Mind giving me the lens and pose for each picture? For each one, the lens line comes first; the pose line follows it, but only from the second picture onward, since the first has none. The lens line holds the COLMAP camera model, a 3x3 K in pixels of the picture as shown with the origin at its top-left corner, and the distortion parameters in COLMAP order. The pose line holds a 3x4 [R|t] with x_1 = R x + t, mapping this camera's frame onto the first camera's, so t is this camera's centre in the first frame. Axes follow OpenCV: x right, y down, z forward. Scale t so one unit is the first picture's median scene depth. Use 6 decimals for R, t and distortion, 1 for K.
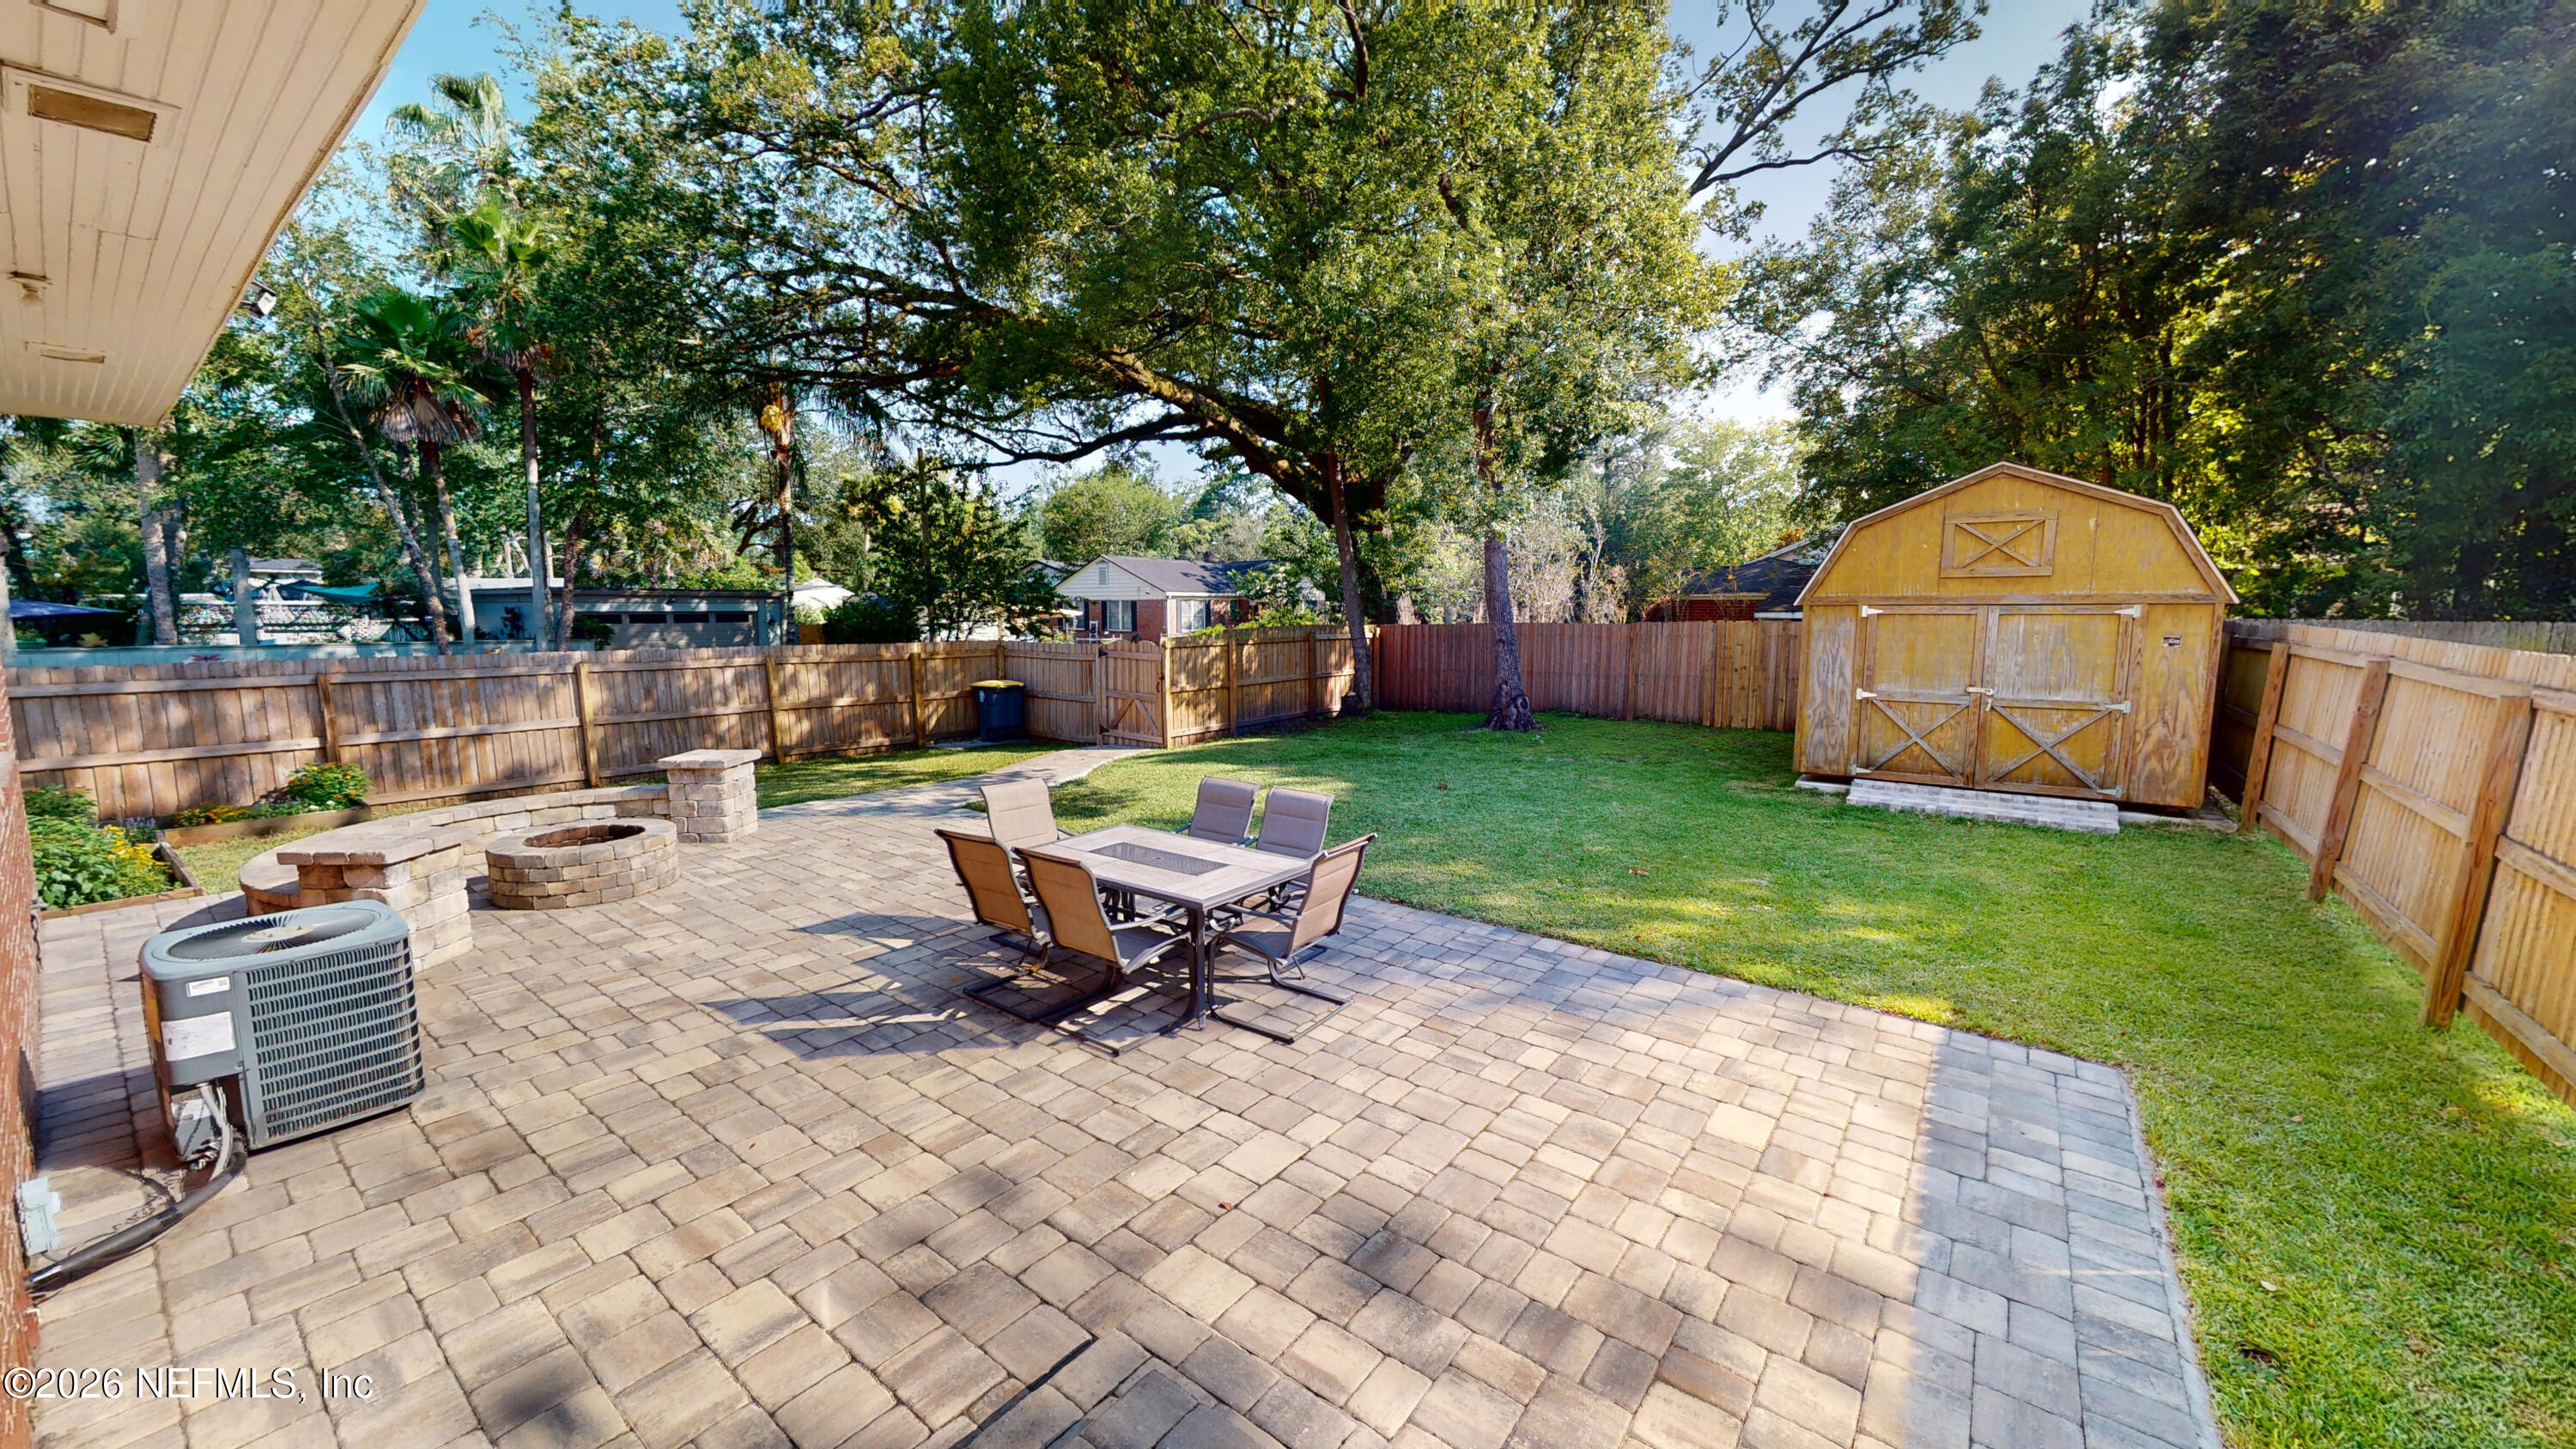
lens RADIAL K [[939.4, 0, 1270.4], [0, 939.4, 742.9], [0, 0, 1]] dist [0.000775, 0.000310]
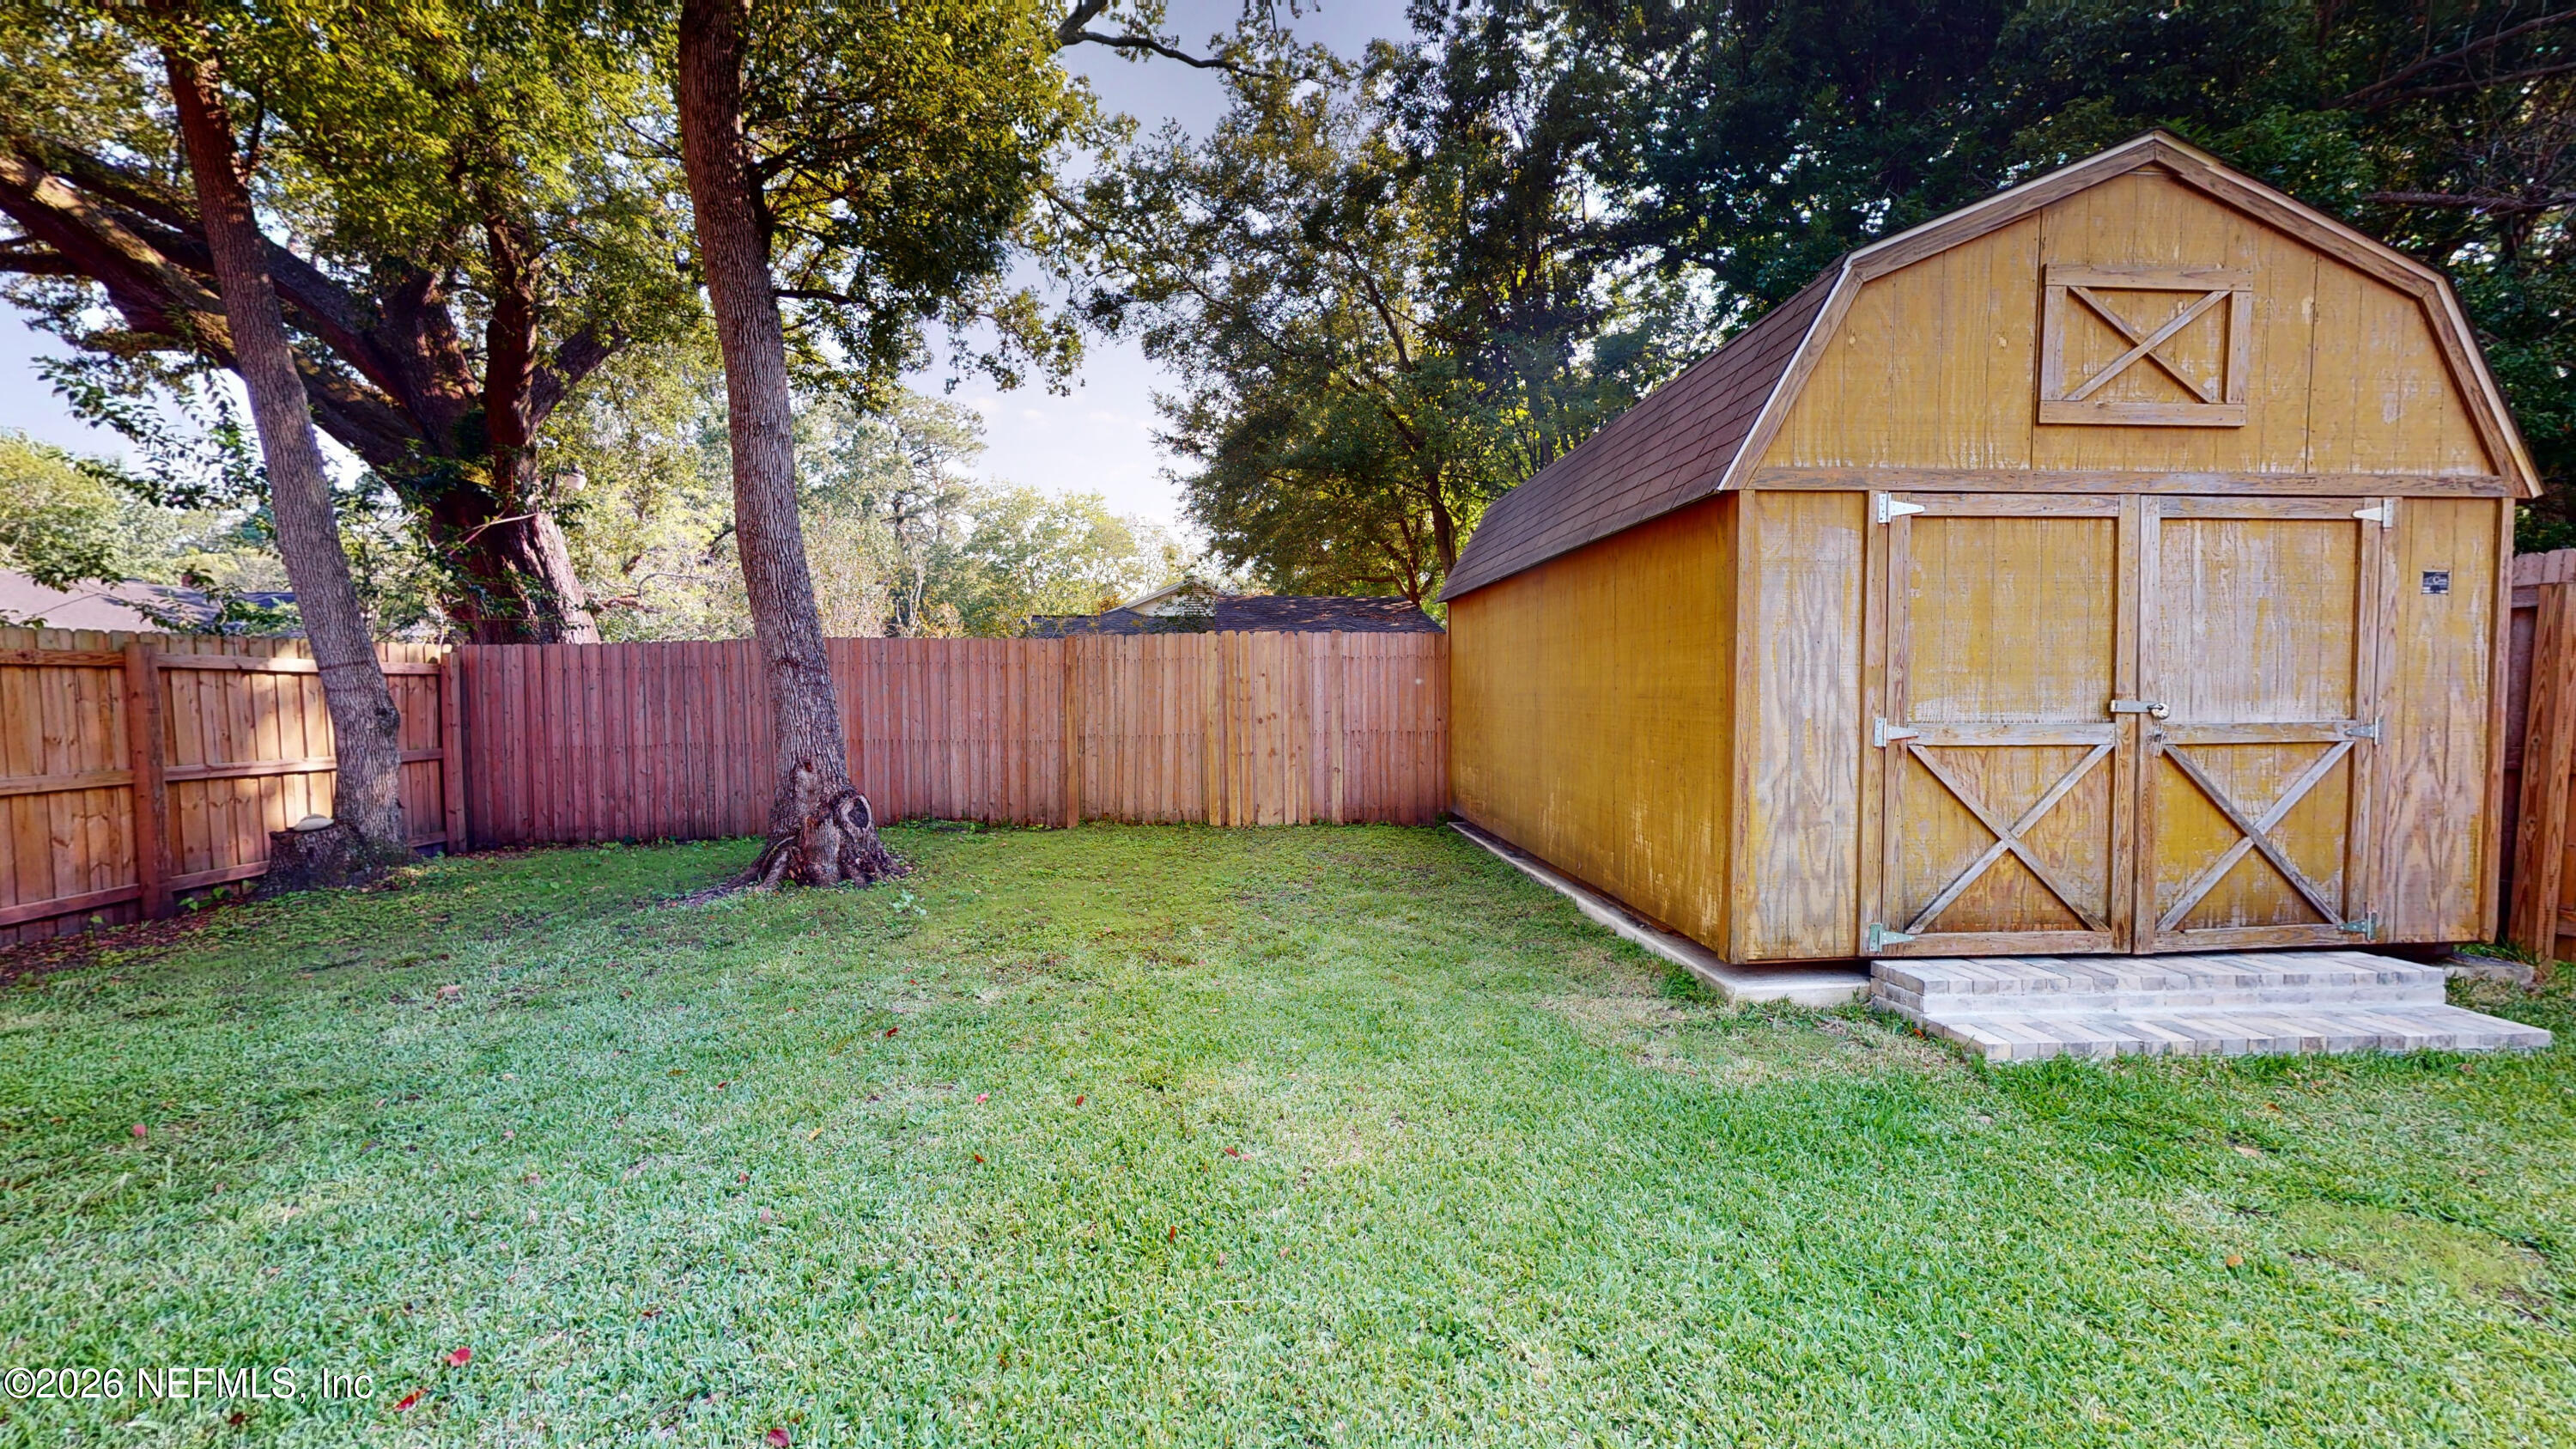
lens RADIAL K [[939.4, 0, 1287.0], [0, 939.4, 719.2], [0, 0, 1]] dist [0.000775, 0.000310]
pose [[0.739279, -0.016826, 0.673189, 0.147356], [0.095450, 0.992213, -0.080022, -0.035490], [-0.666600, 0.123414, 0.735128, 0.630653]]
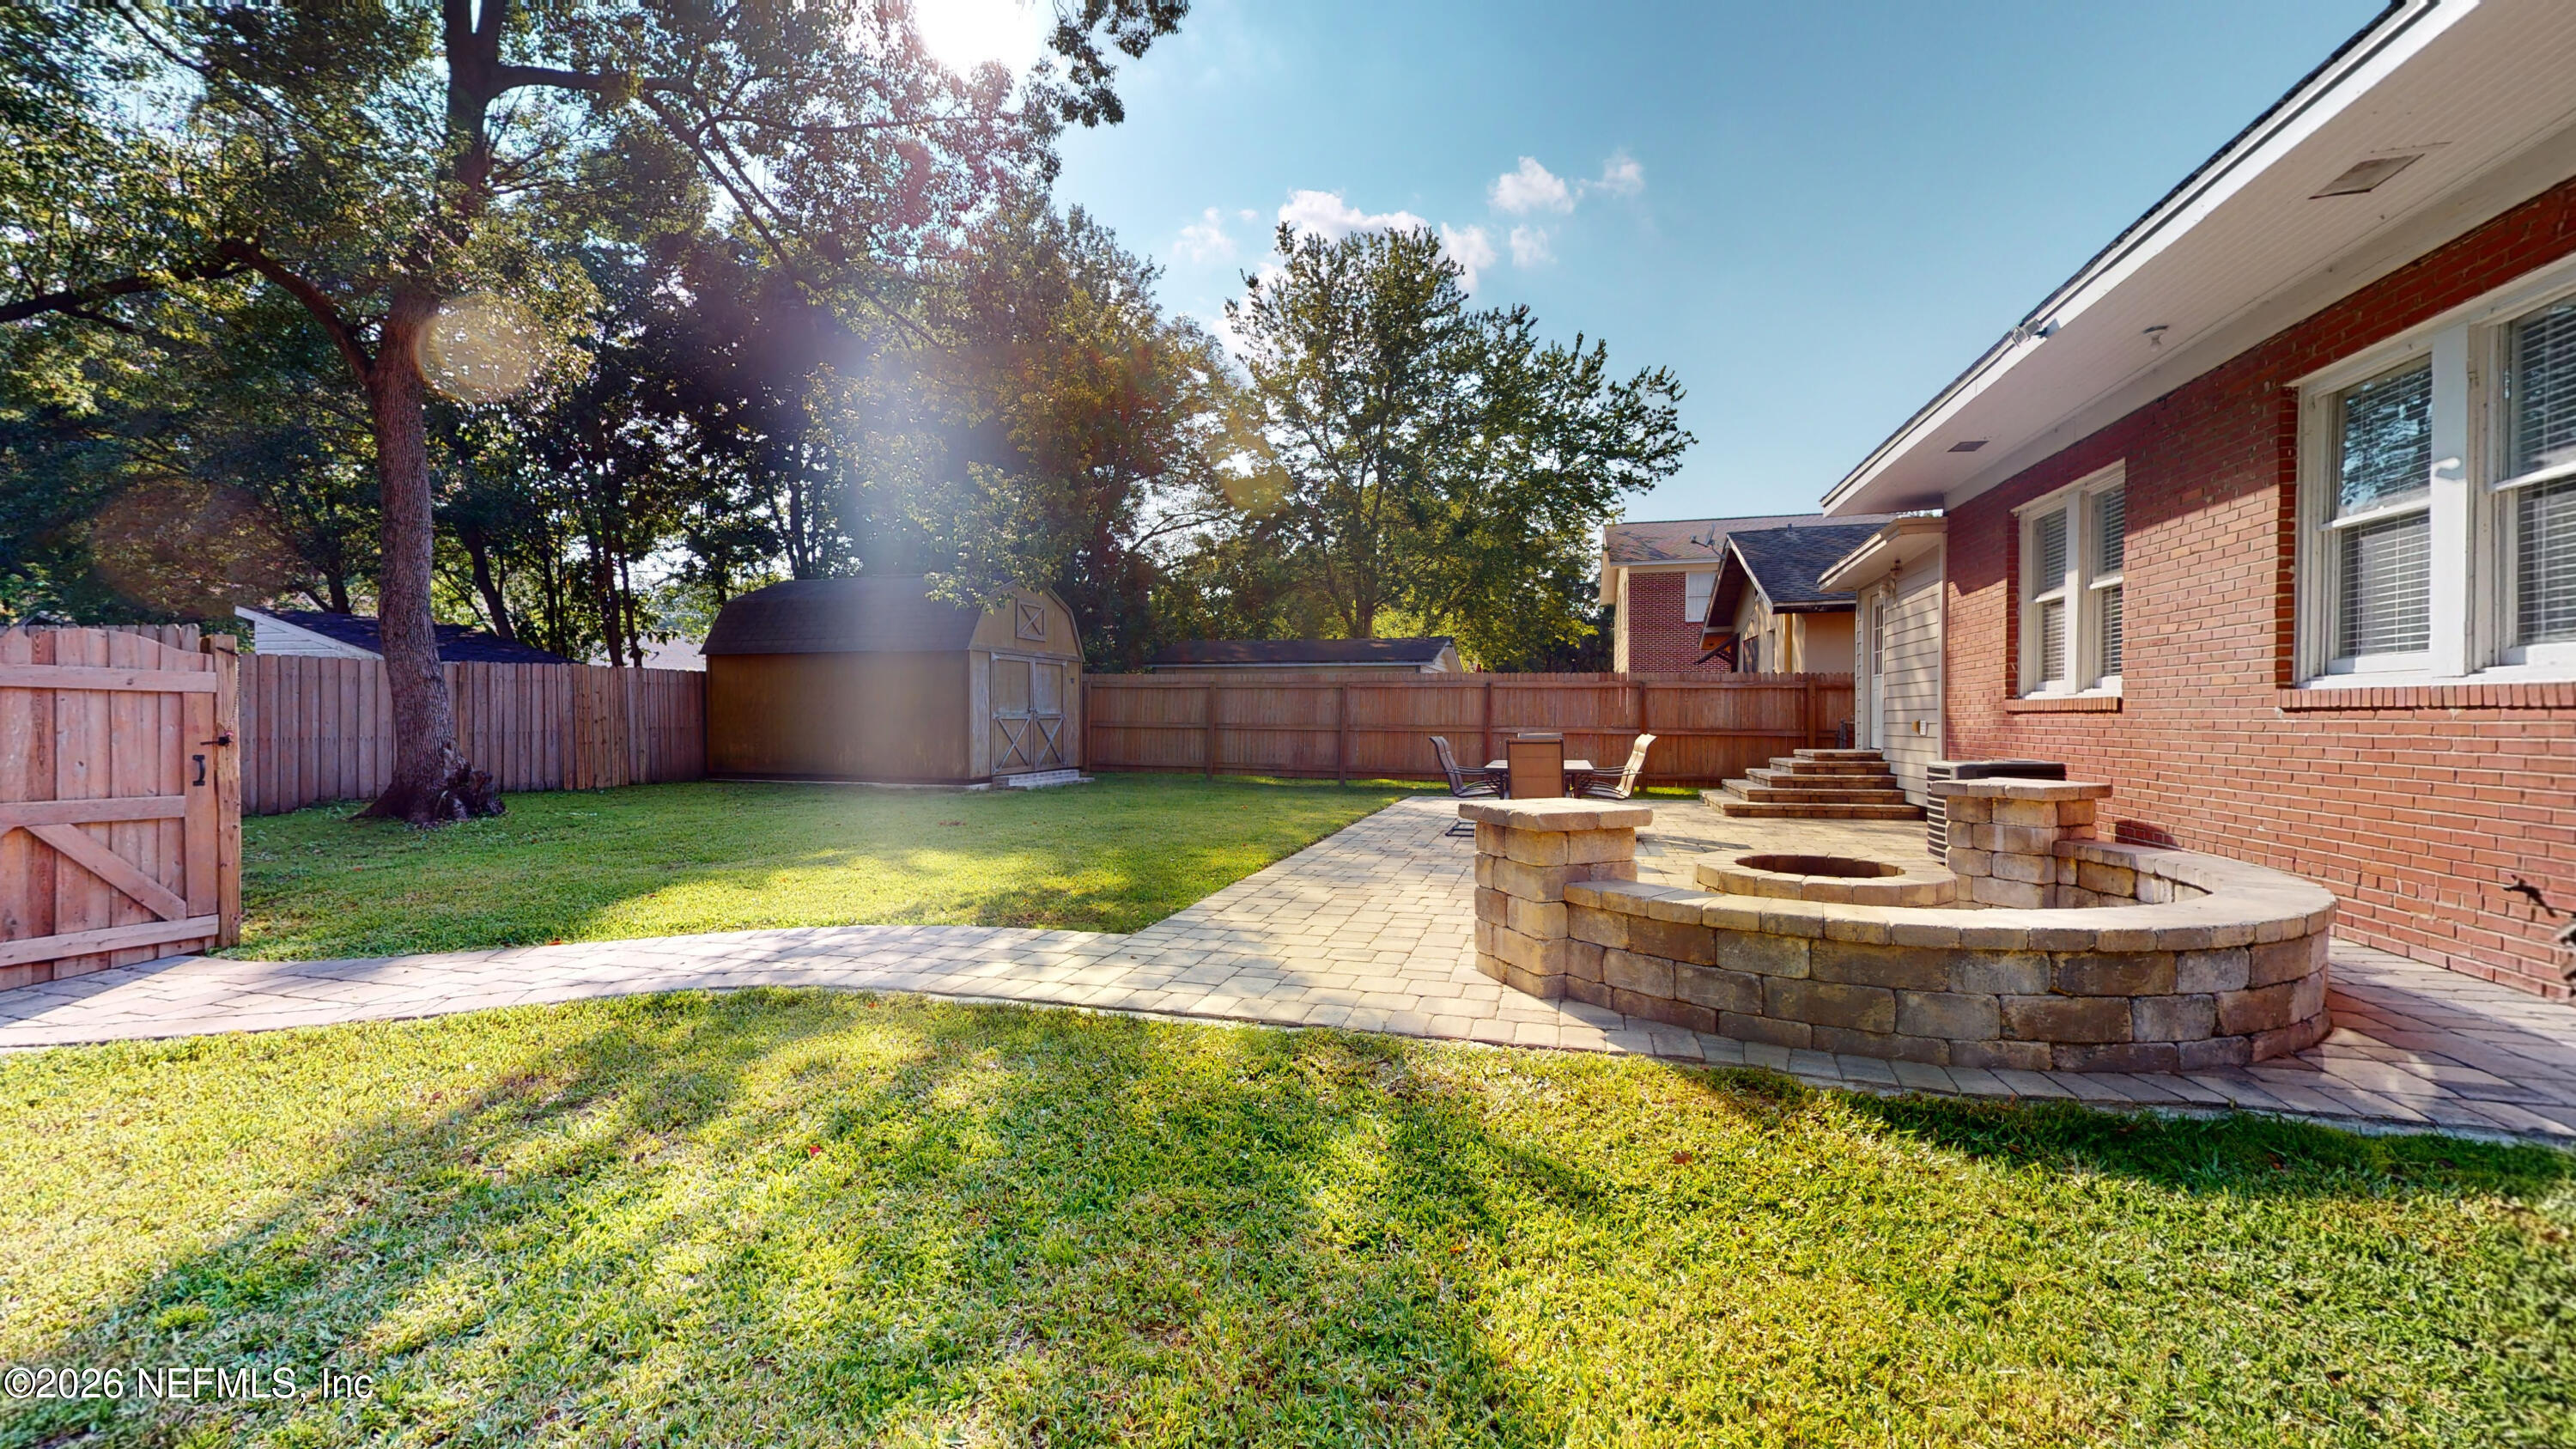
lens RADIAL K [[939.4, 0, 1285.6], [0, 939.4, 721.1], [0, 0, 1]] dist [0.000775, 0.000310]
pose [[-0.374261, -0.001323, 0.927322, -0.591579], [0.133817, 0.989455, 0.055419, -0.044982], [-0.917617, 0.144832, -0.370138, 0.798779]]
